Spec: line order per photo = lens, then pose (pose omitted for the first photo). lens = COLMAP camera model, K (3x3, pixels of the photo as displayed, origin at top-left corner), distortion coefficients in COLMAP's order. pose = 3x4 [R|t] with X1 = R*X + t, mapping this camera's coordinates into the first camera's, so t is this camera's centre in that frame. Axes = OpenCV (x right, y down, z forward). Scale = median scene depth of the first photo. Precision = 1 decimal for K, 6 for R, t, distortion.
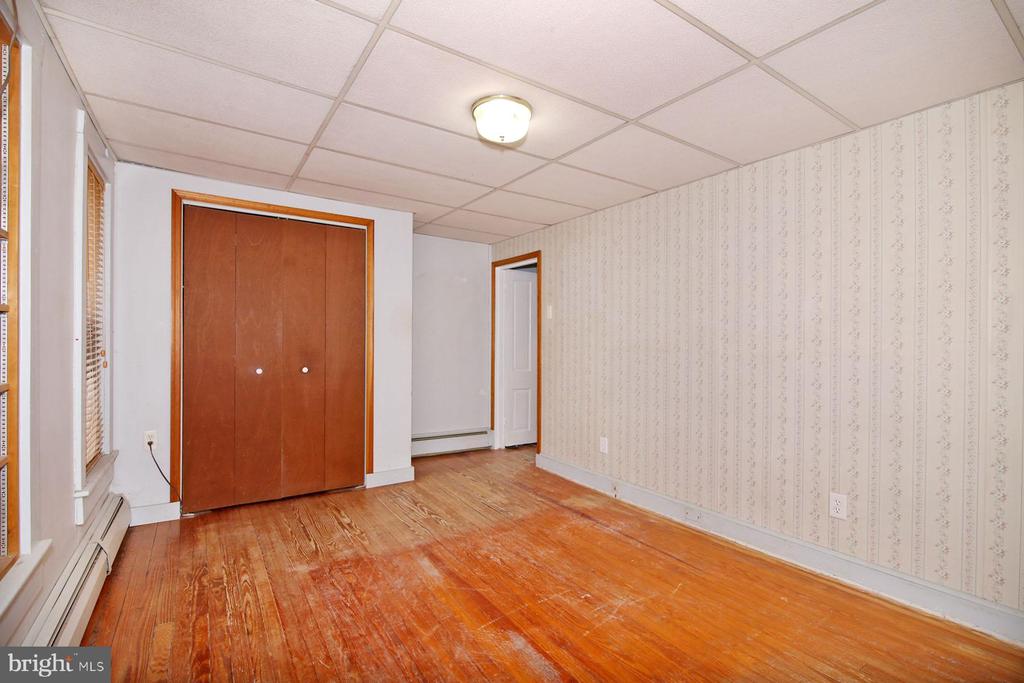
lens RADIAL K [[473.5, 0, 516.4], [0, 473.5, 347.5], [0, 0, 1]] dist [-0.014378, 0.000155]
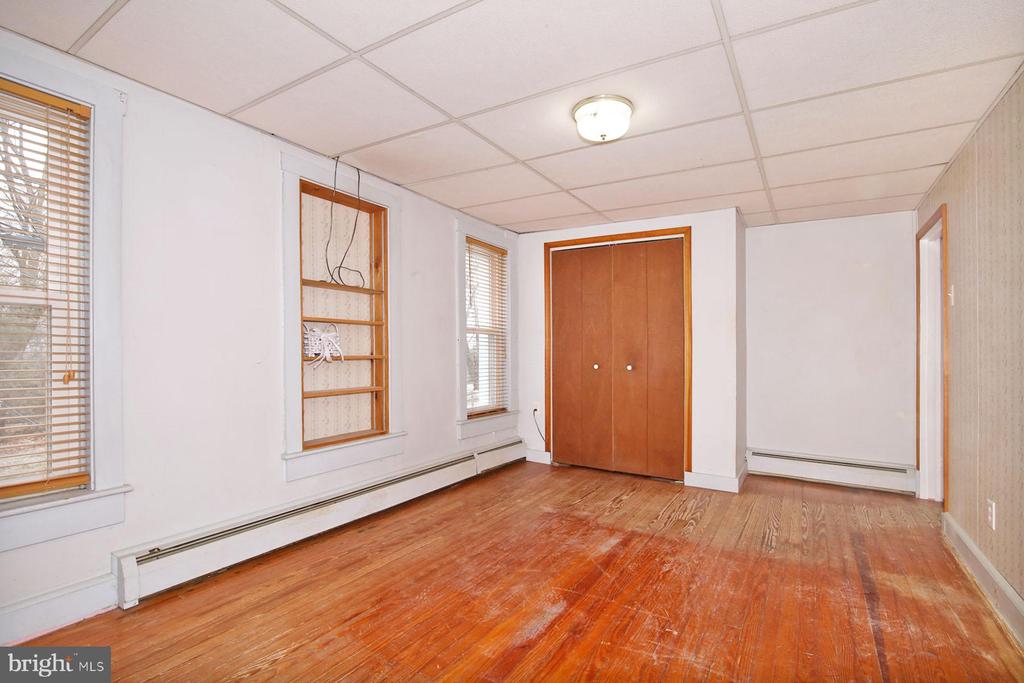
lens RADIAL K [[473.5, 0, 516.4], [0, 473.5, 347.5], [0, 0, 1]] dist [-0.014378, 0.000155]
pose [[0.405408, -0.013371, -0.914038, 0.599926], [-0.019418, 0.999541, -0.023234, 0.034670], [0.913930, 0.027168, 0.404962, 0.292354]]
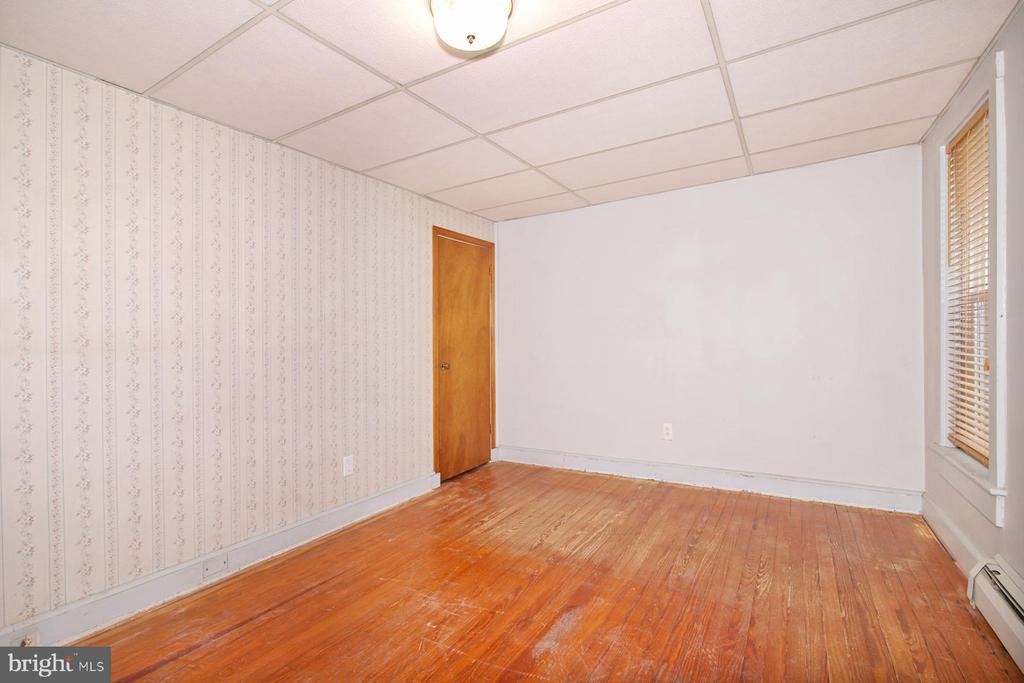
lens RADIAL K [[473.5, 0, 516.4], [0, 473.5, 347.5], [0, 0, 1]] dist [-0.014378, 0.000155]
pose [[-0.426845, -0.010401, 0.904265, -0.510631], [0.025038, 0.999415, 0.023314, 0.004485], [-0.903978, 0.032593, -0.426335, 0.897186]]
